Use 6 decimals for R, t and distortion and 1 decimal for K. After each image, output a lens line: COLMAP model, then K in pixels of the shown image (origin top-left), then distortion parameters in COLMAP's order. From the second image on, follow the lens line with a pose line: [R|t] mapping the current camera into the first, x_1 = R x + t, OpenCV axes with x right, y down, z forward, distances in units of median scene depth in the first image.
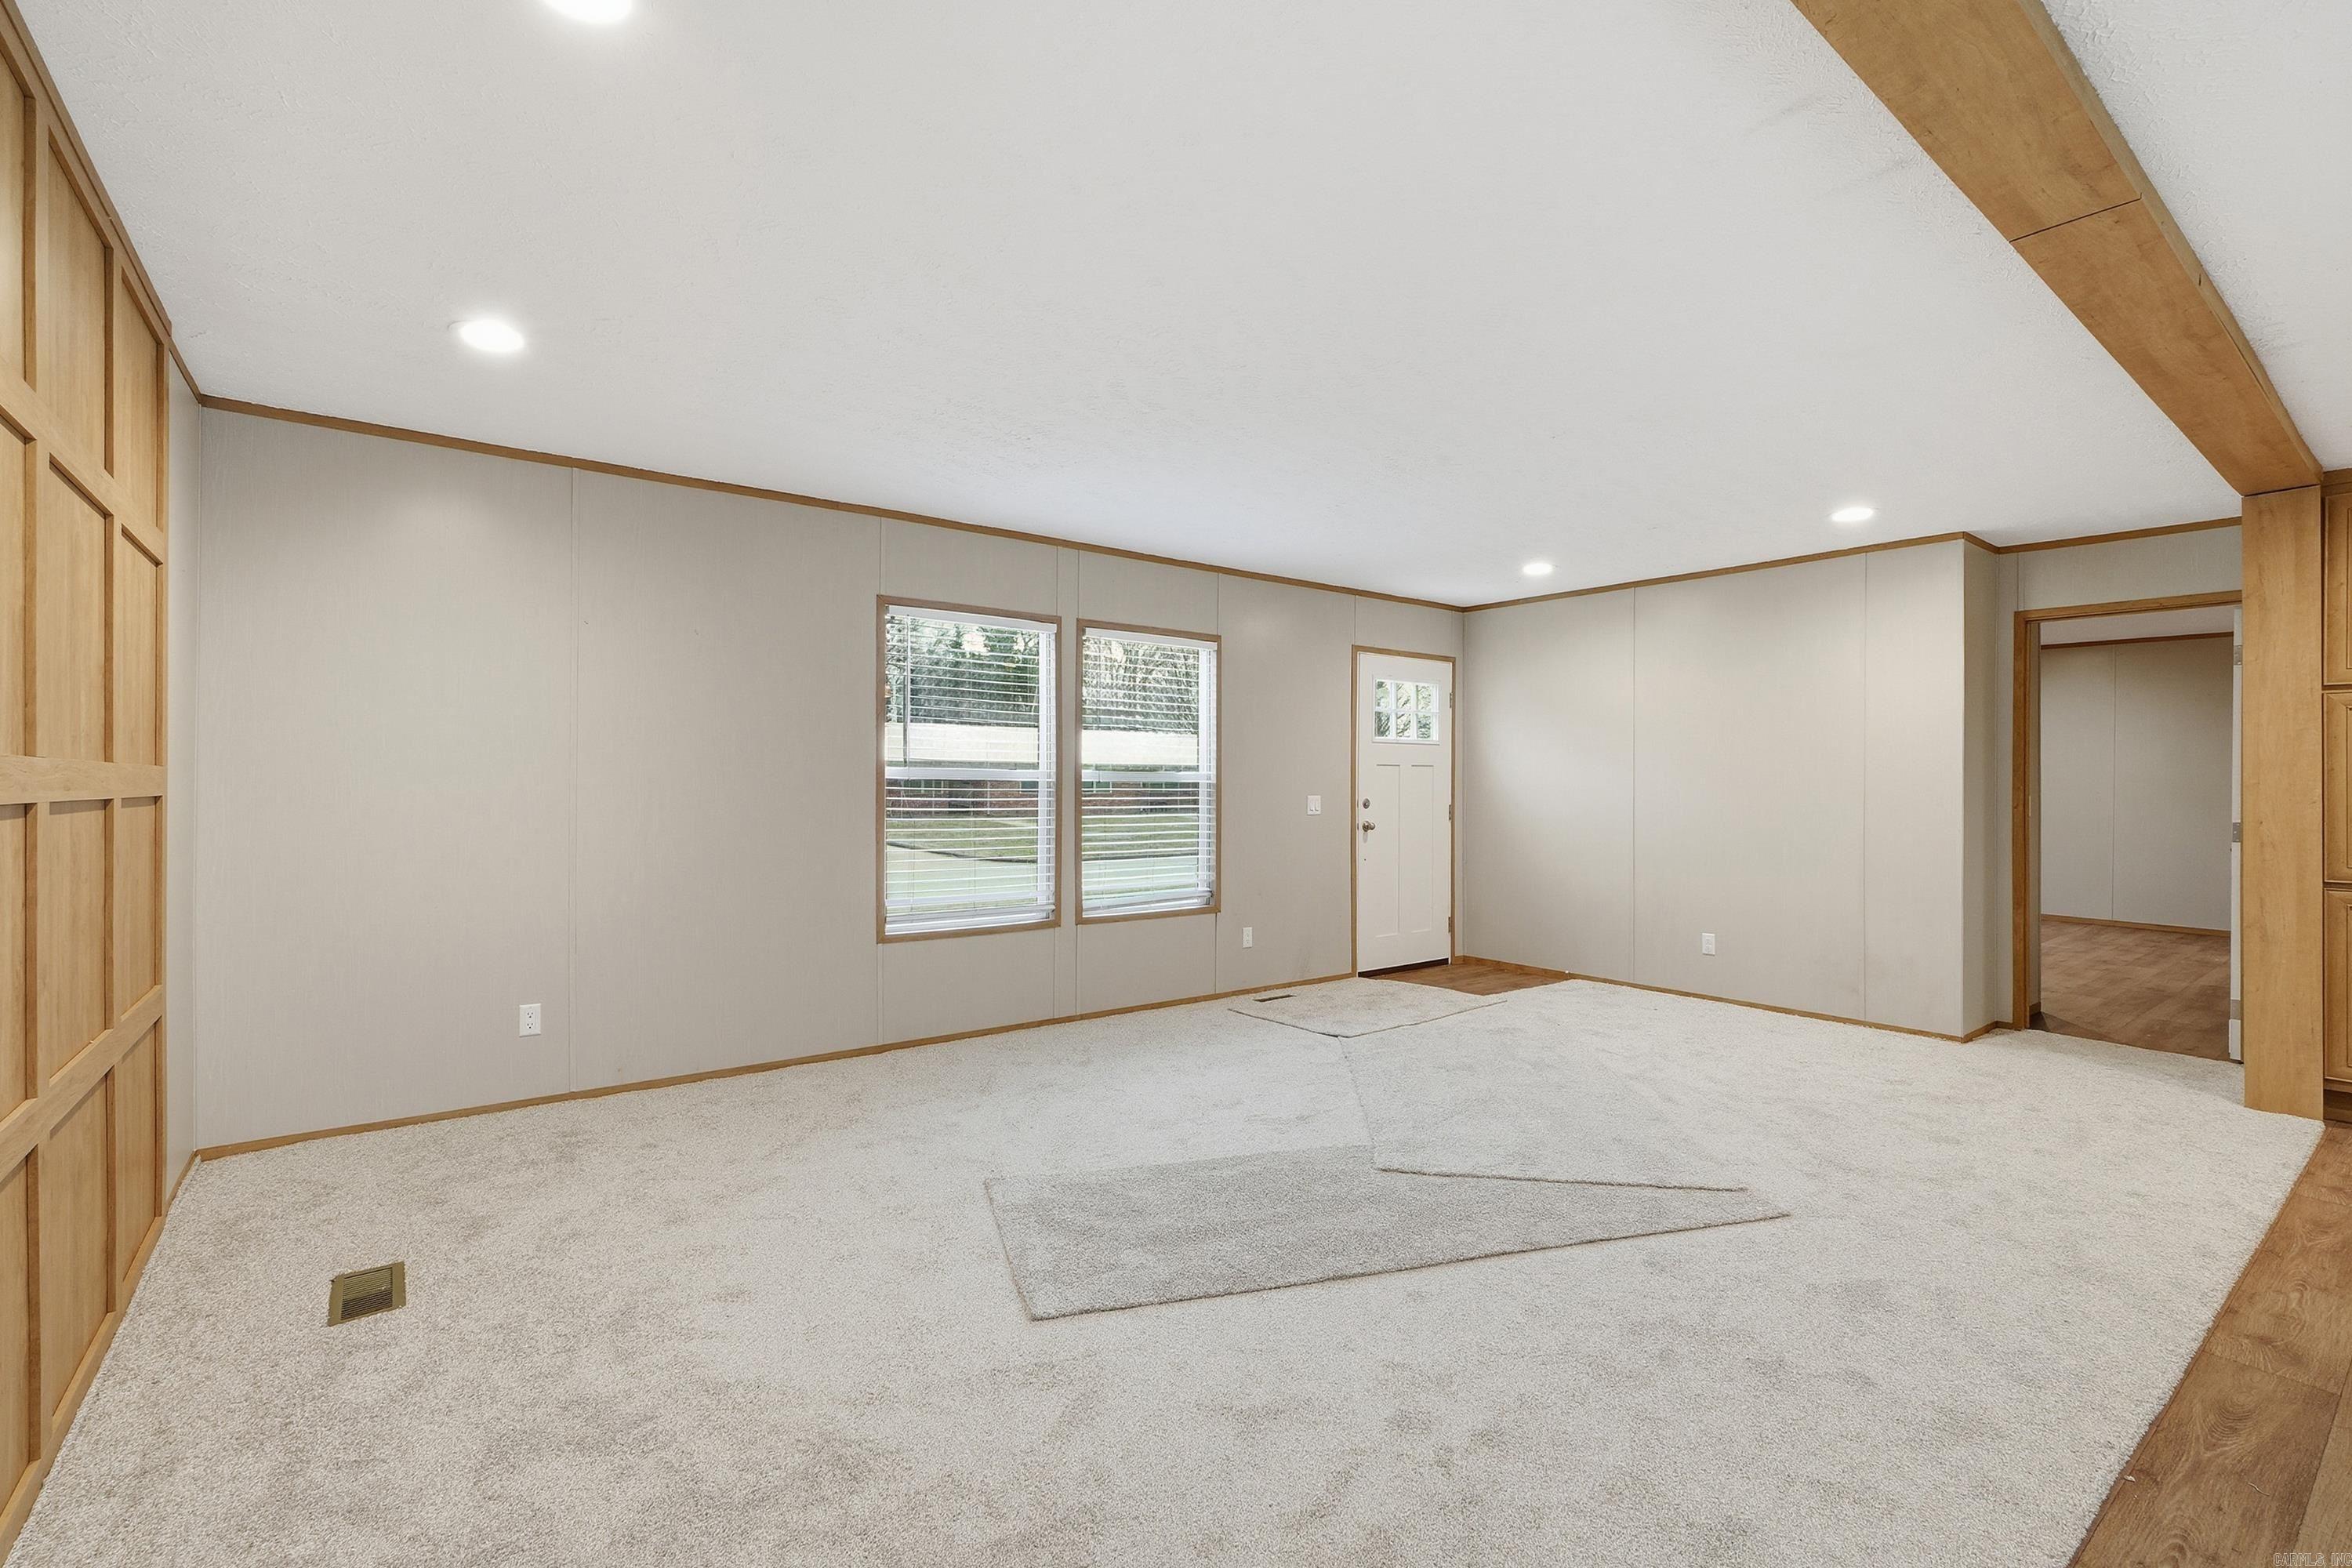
lens RADIAL K [[1040.2, 0, 1175.6], [0, 1040.2, 779.5], [0, 0, 1]] dist [0.000218, 0.000452]
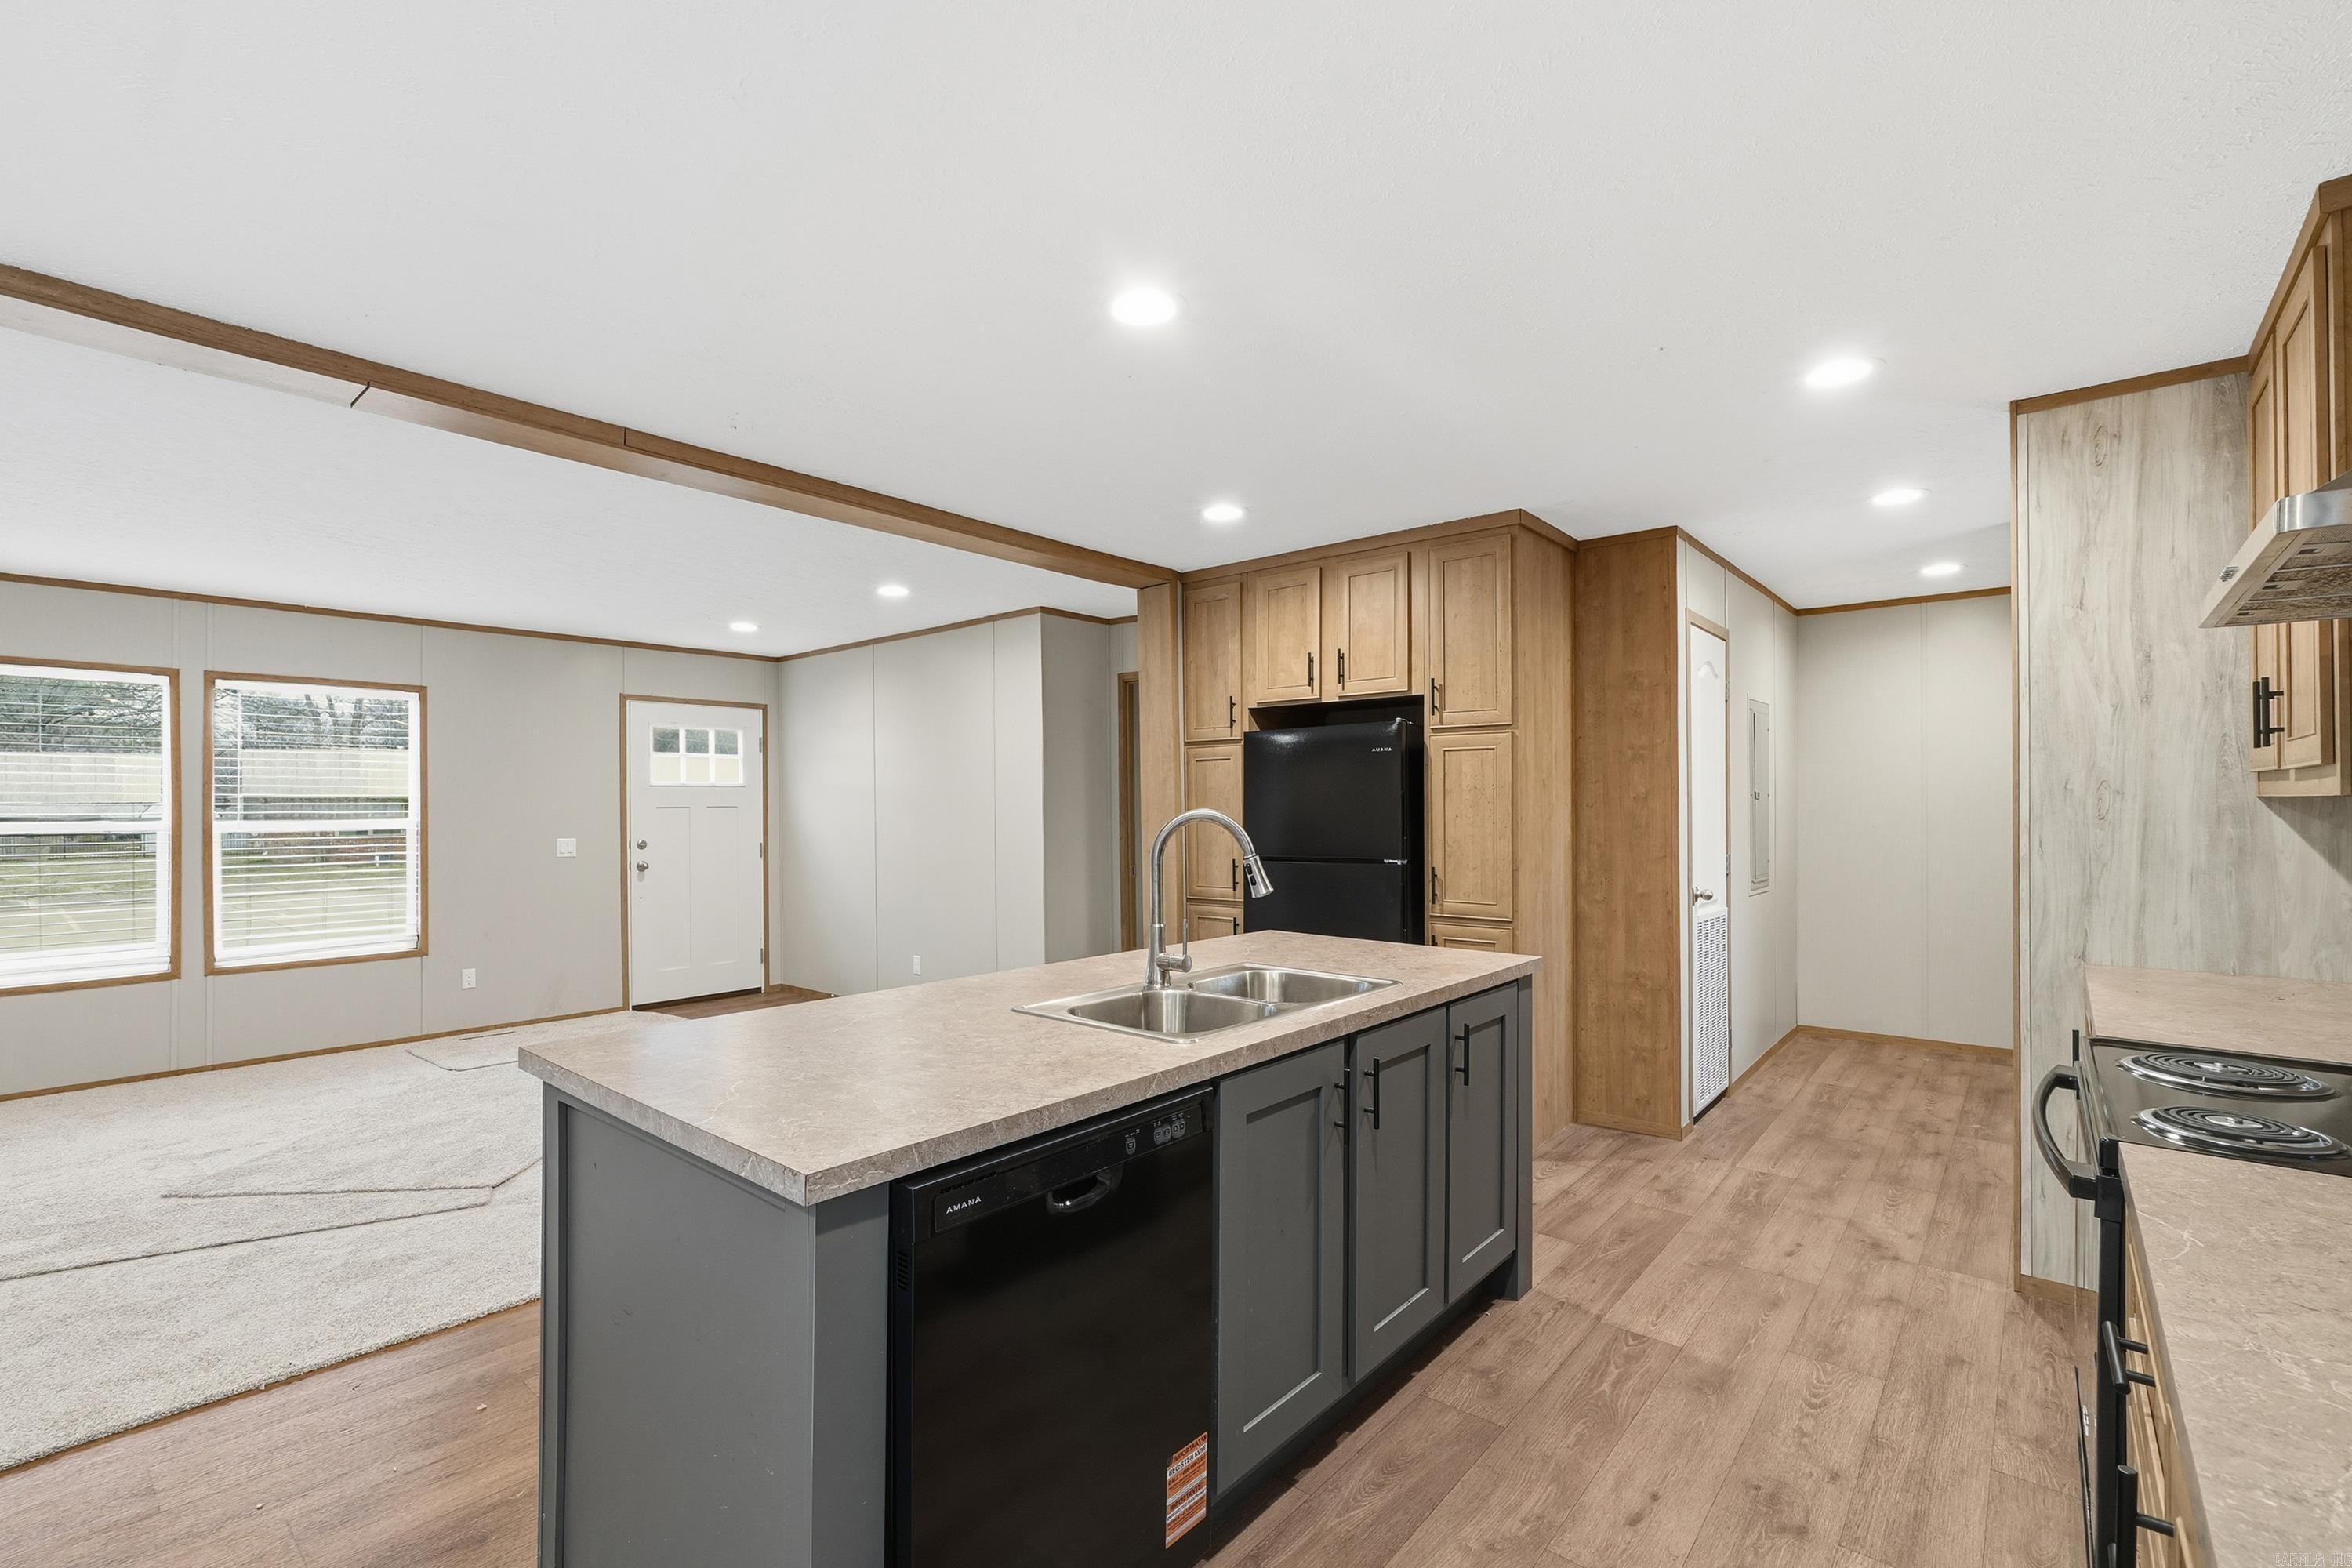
lens RADIAL K [[1035.6, 0, 1168.1], [0, 1035.6, 796.7], [0, 0, 1]] dist [-0.011584, 0.005592]
pose [[0.978660, -0.013059, 0.205071, 0.574667], [0.015230, 0.999843, -0.009009, -0.009109], [-0.204921, 0.011940, 0.978706, -0.154110]]
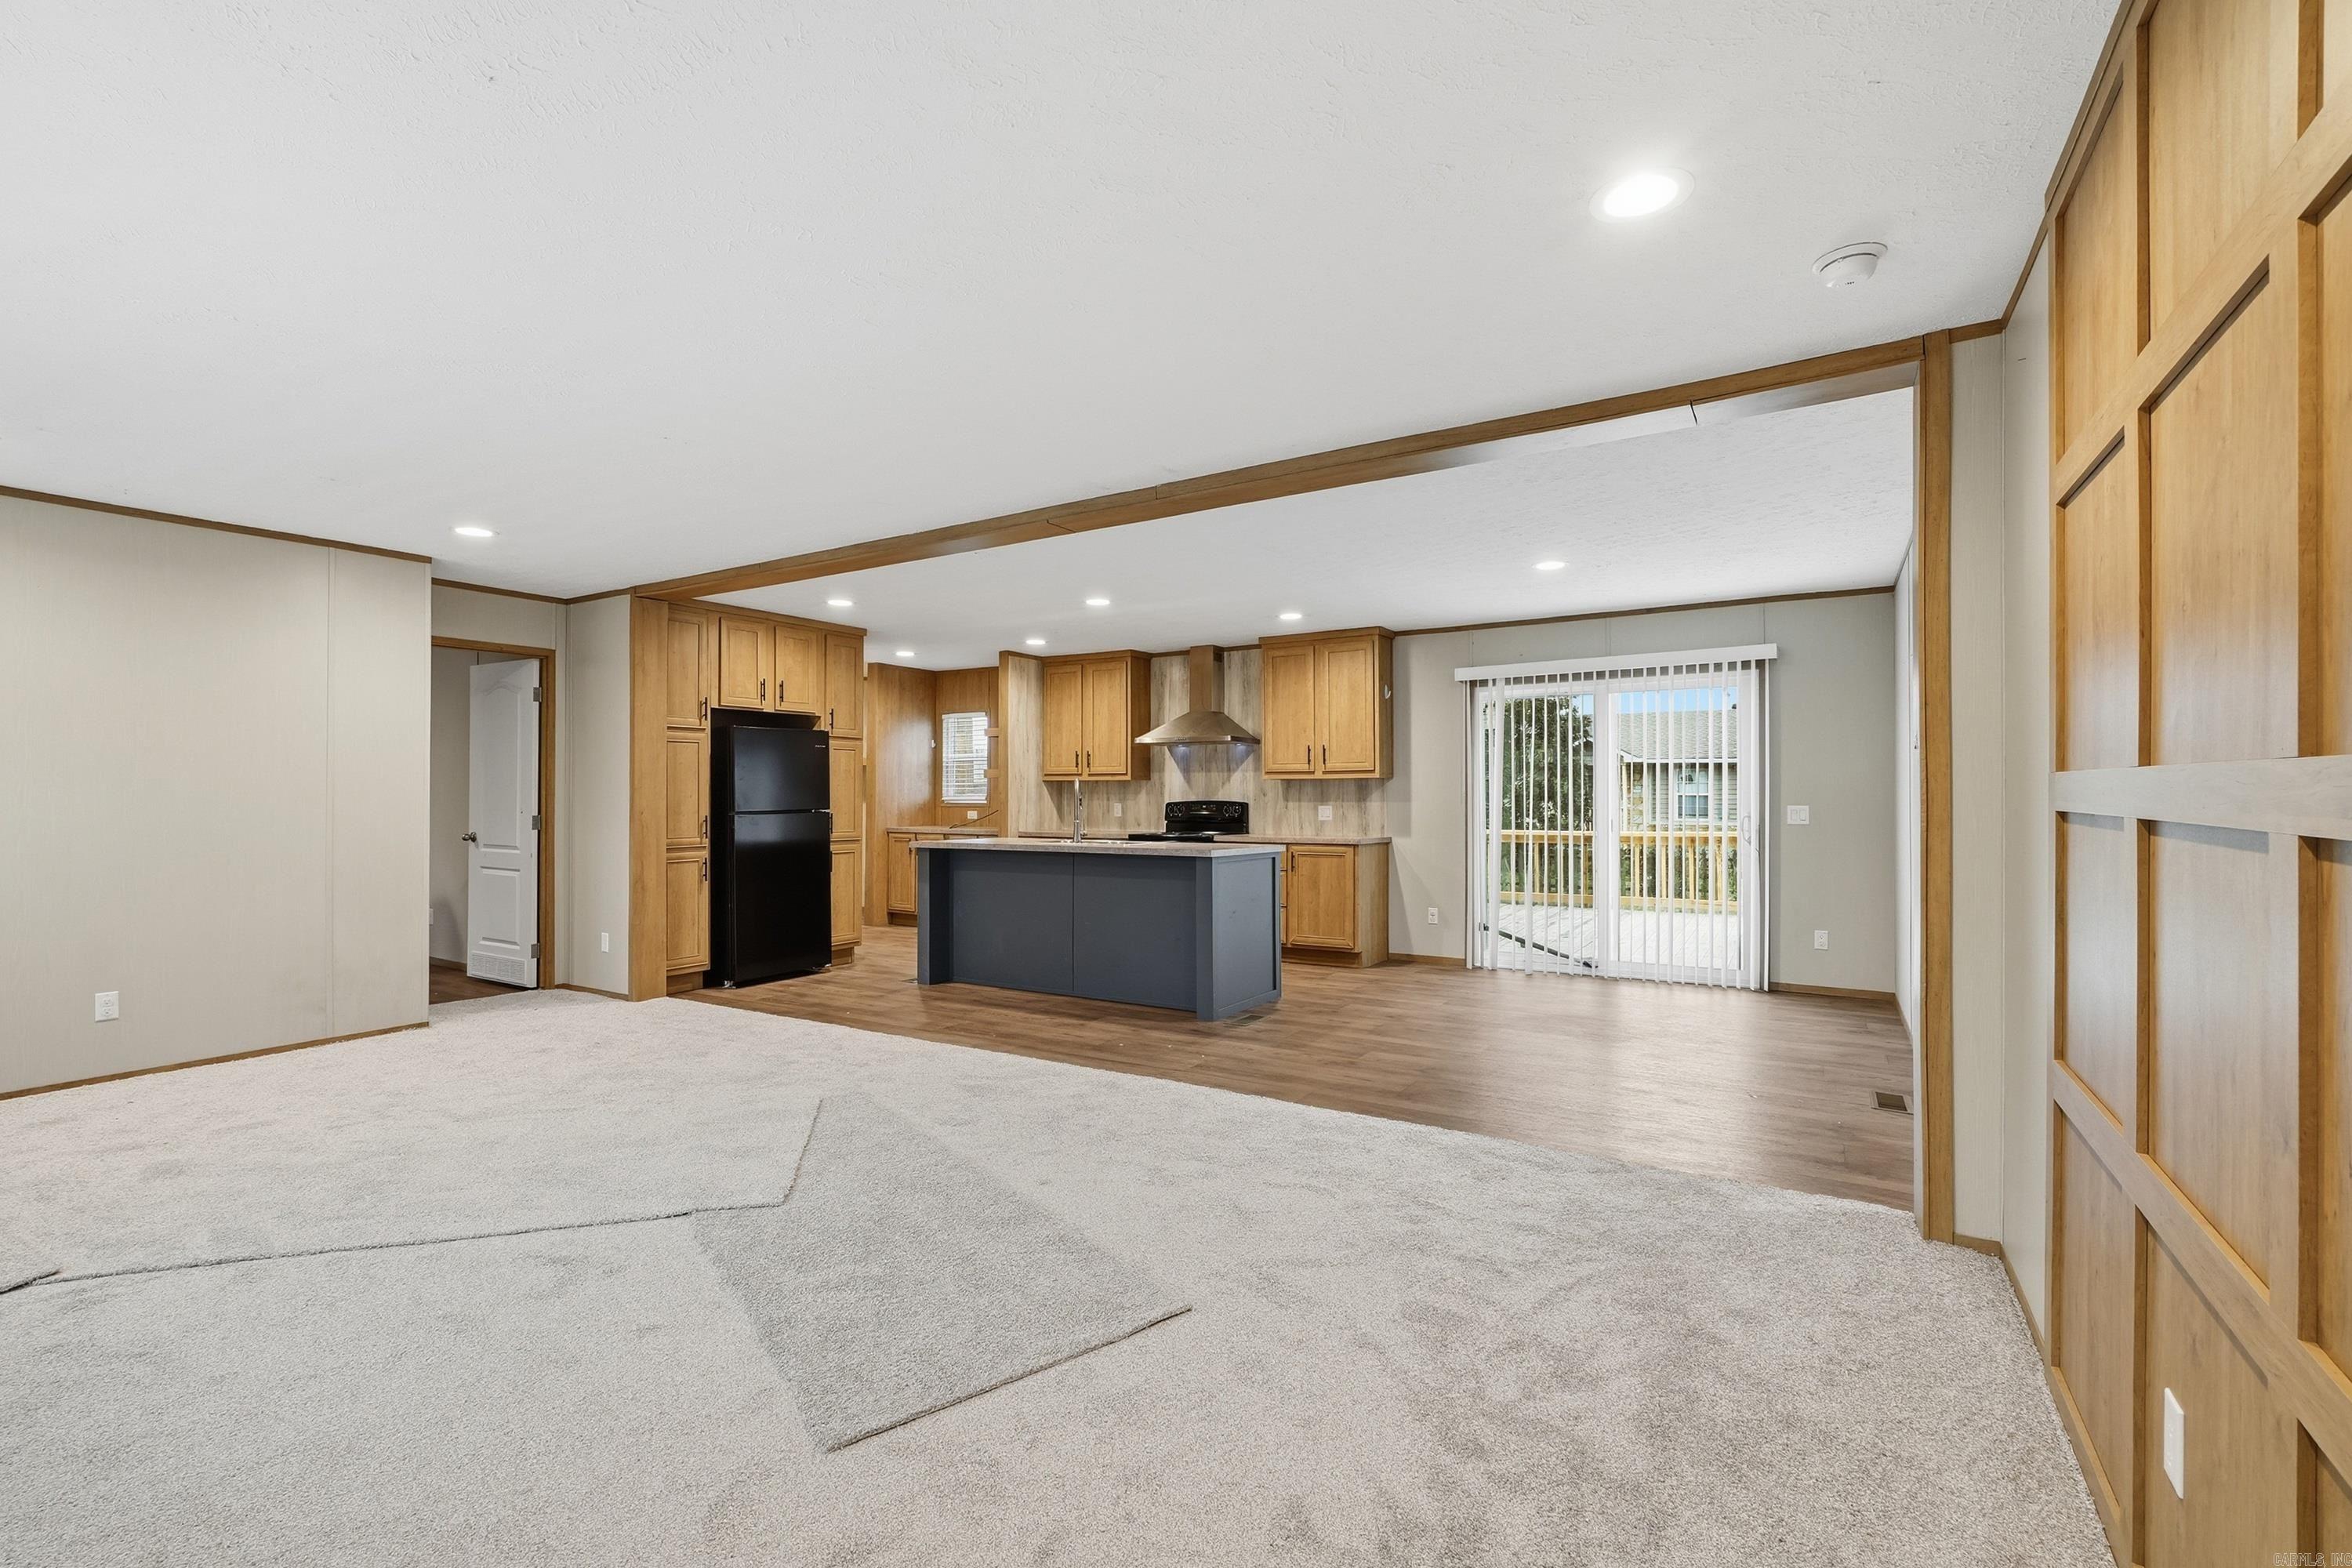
lens RADIAL K [[1022.7, 0, 1161.1], [0, 1022.7, 767.8], [0, 0, 1]] dist [-0.001984, 0.000619]
pose [[-0.338754, 0.013652, 0.940776, -0.447511], [-0.001541, 0.999885, -0.015065, -0.002343], [-0.940874, -0.006553, -0.338694, 0.563399]]
